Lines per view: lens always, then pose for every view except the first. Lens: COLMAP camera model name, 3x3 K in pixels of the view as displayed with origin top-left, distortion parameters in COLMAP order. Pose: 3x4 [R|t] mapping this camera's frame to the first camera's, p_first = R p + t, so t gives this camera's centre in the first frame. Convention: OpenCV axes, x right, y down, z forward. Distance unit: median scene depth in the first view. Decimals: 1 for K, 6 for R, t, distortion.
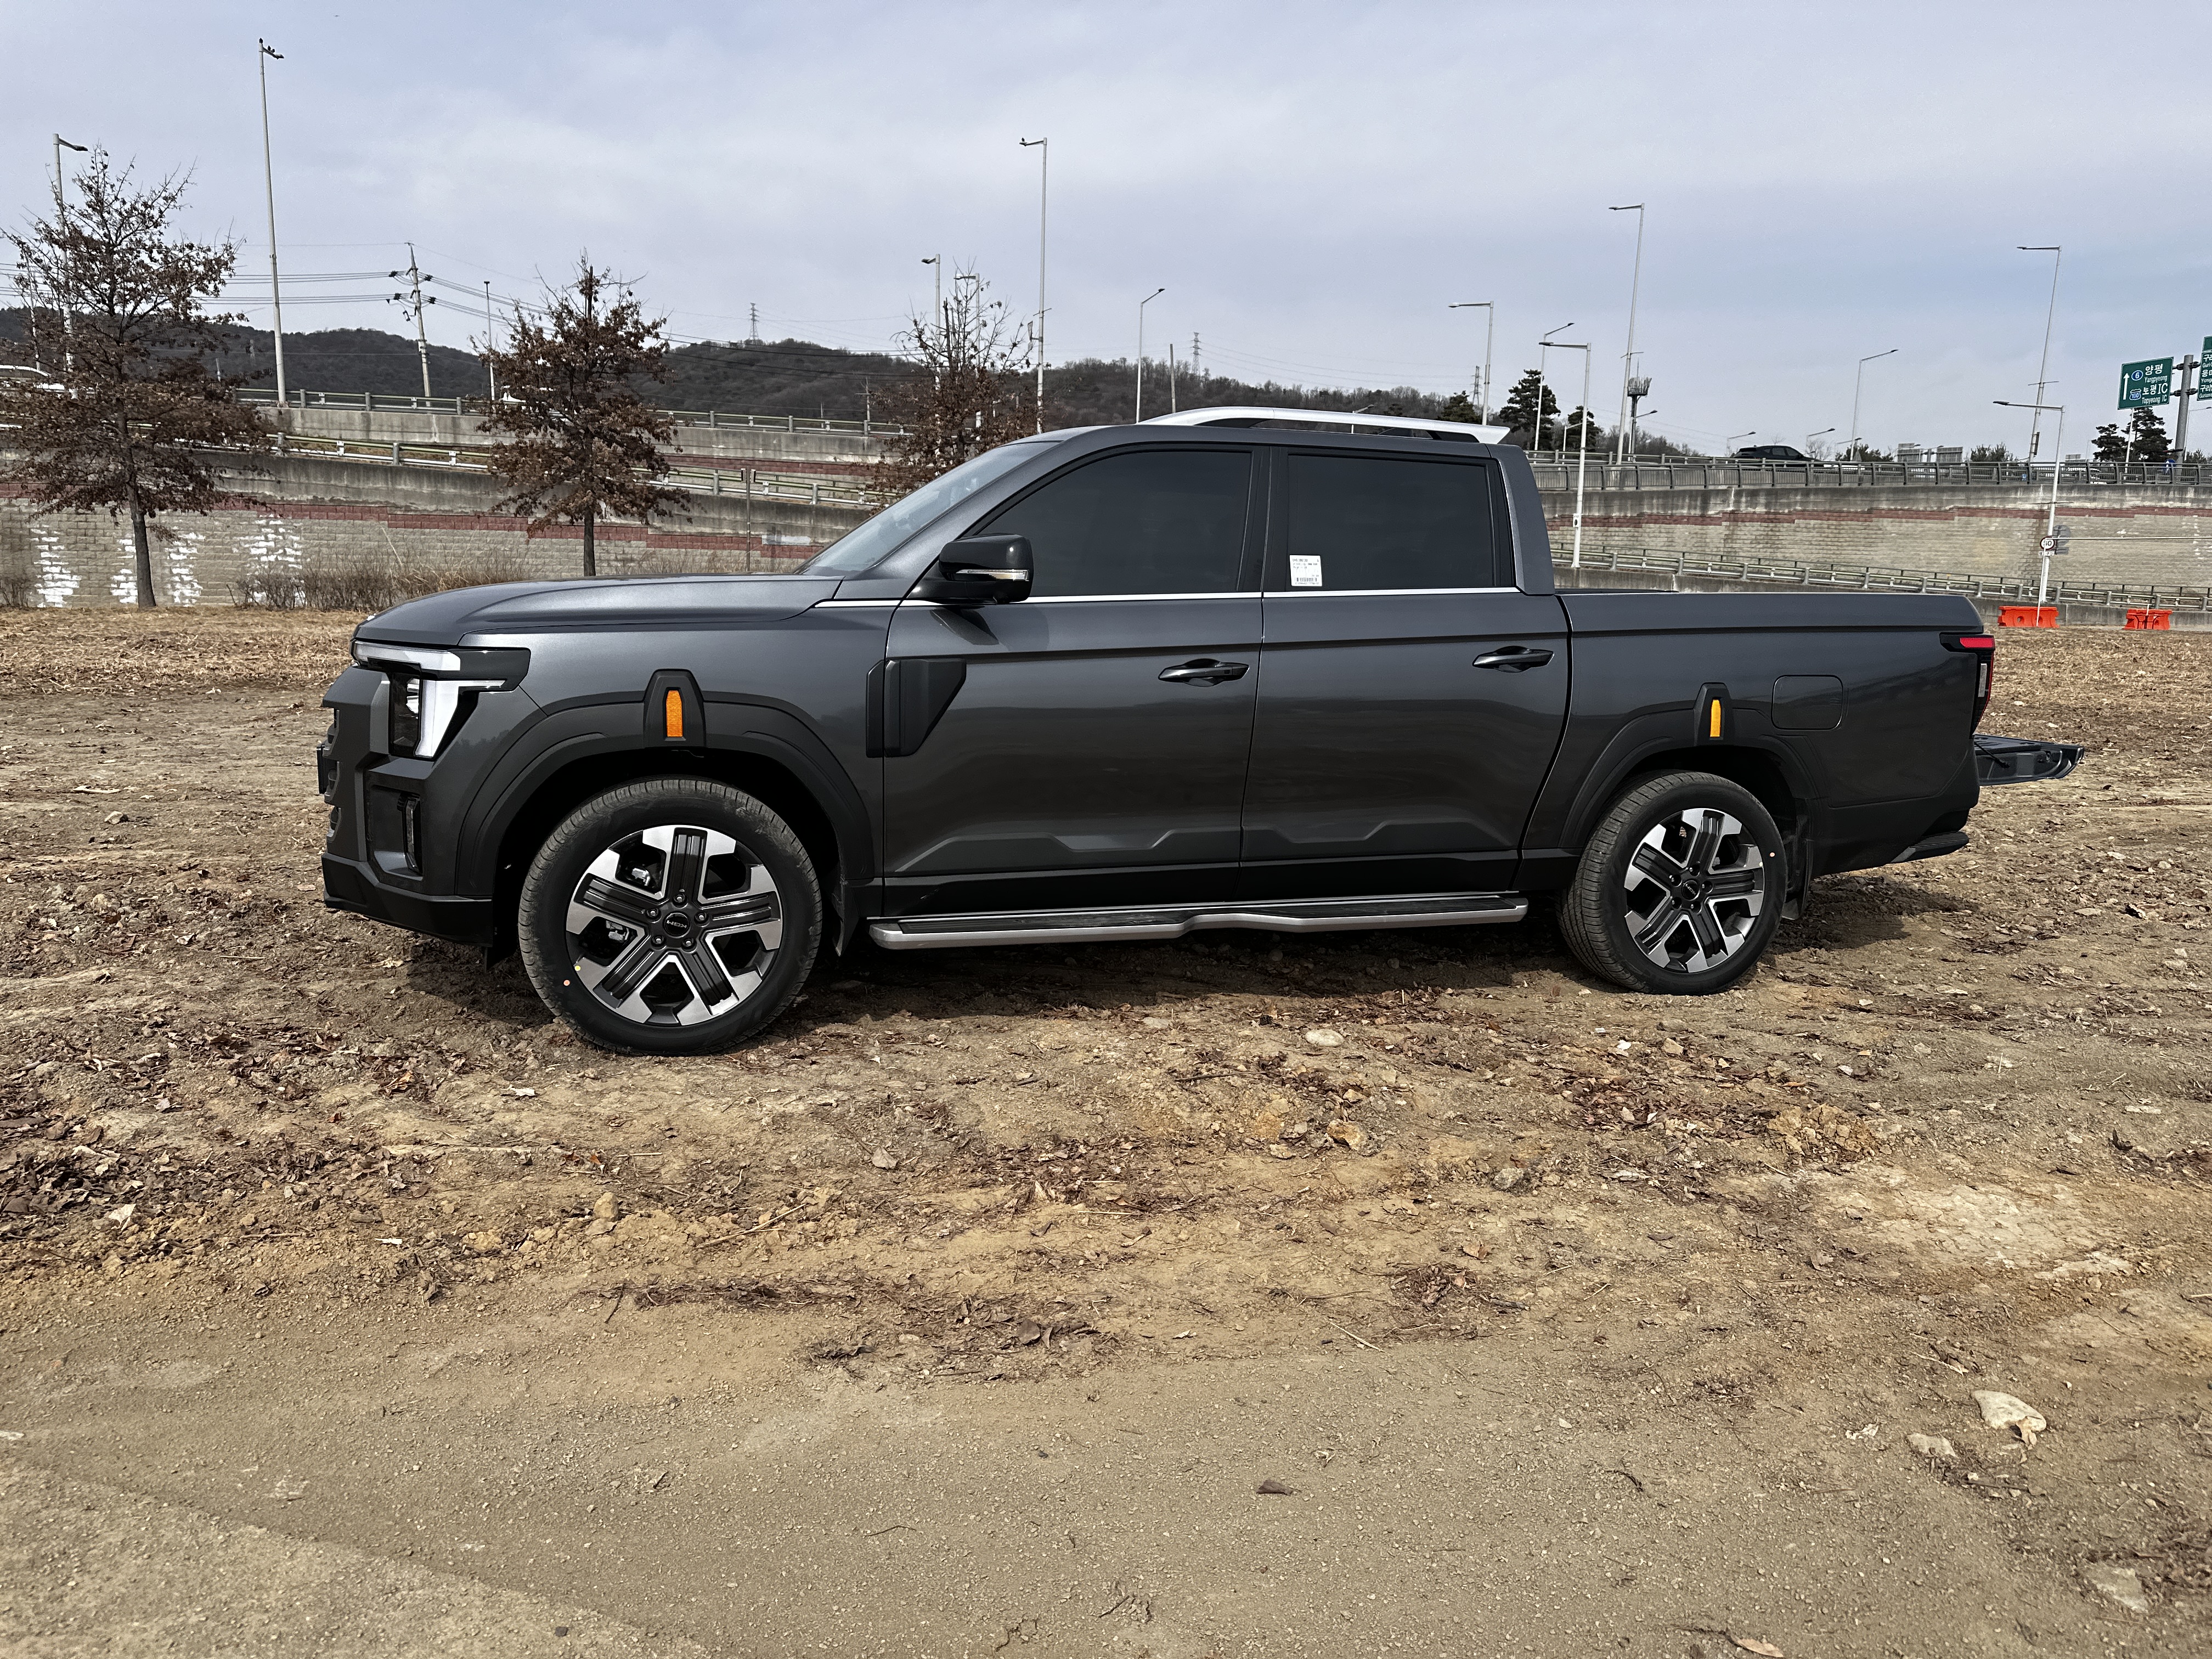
lens RADIAL K [[1550.9, 0, 1104.8], [0, 1550.9, 834.1], [0, 0, 1]] dist [0.044985, -0.055856]
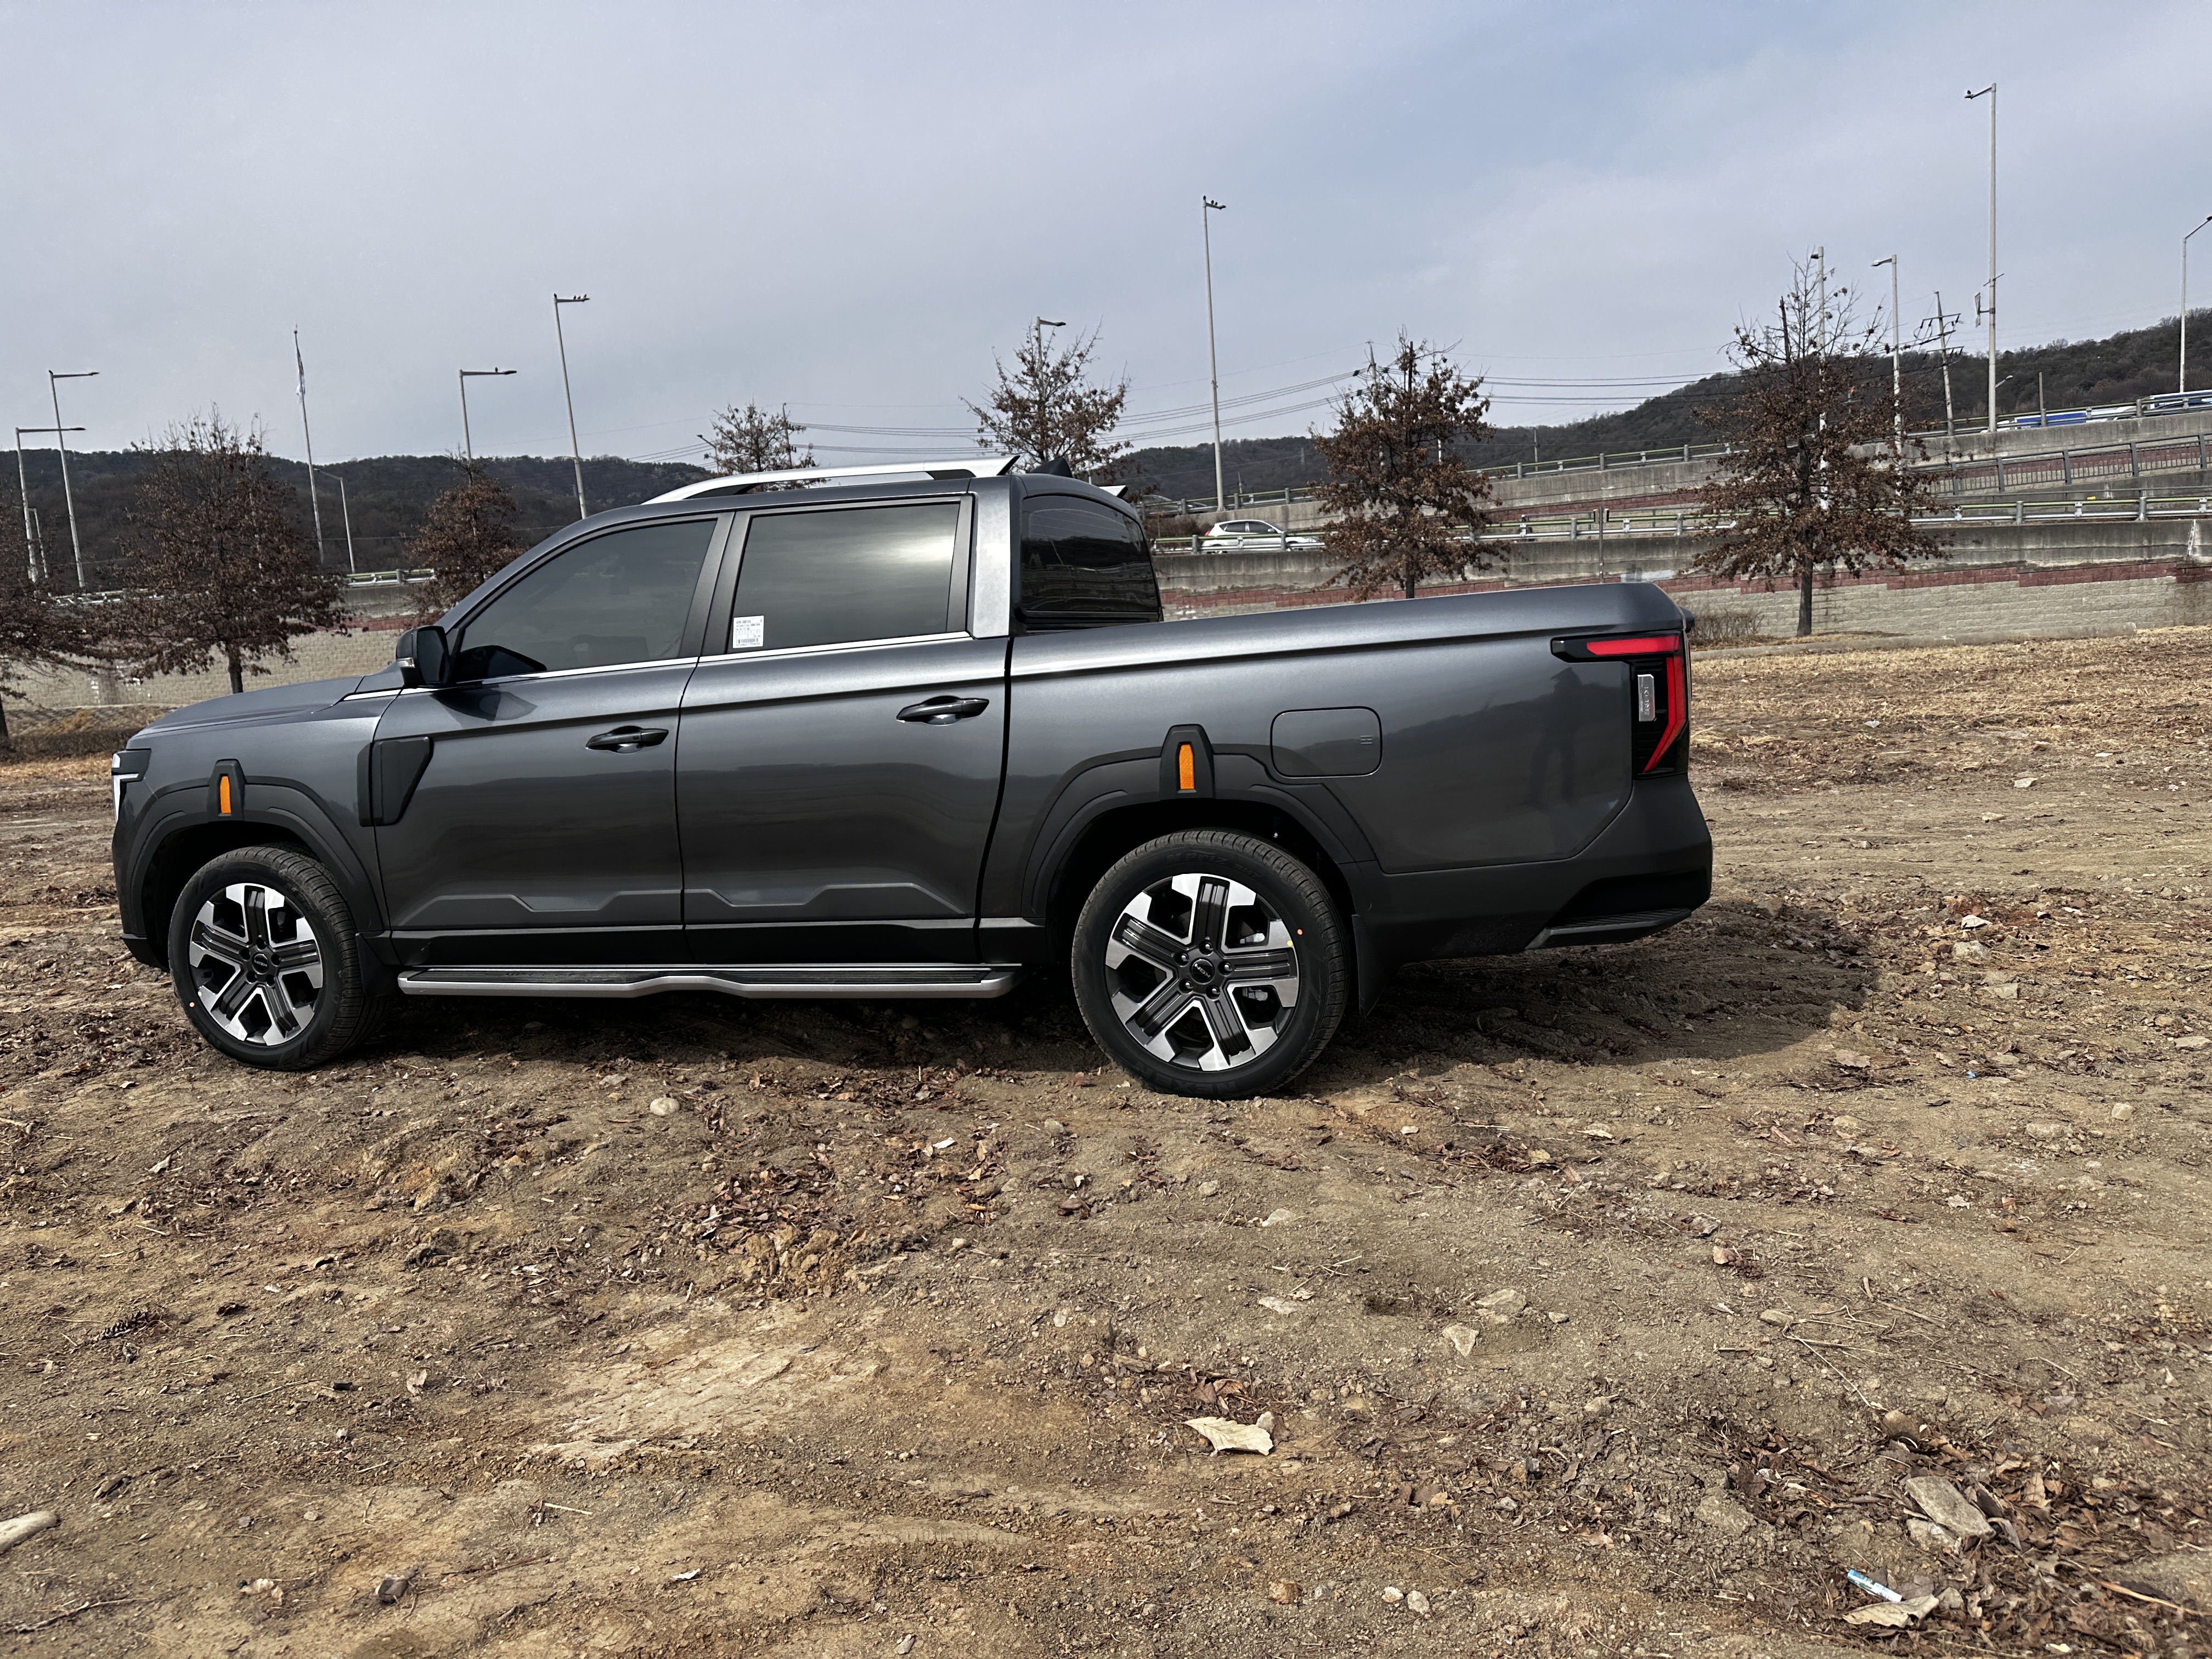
lens RADIAL K [[1550.9, 0, 1130.0], [0, 1550.9, 846.6], [0, 0, 1]] dist [0.044985, -0.055856]
pose [[0.819755, -0.002515, -0.572709, 0.806766], [-0.010621, 0.999752, -0.019593, -0.014512], [0.572616, 0.022144, 0.819525, 0.297421]]
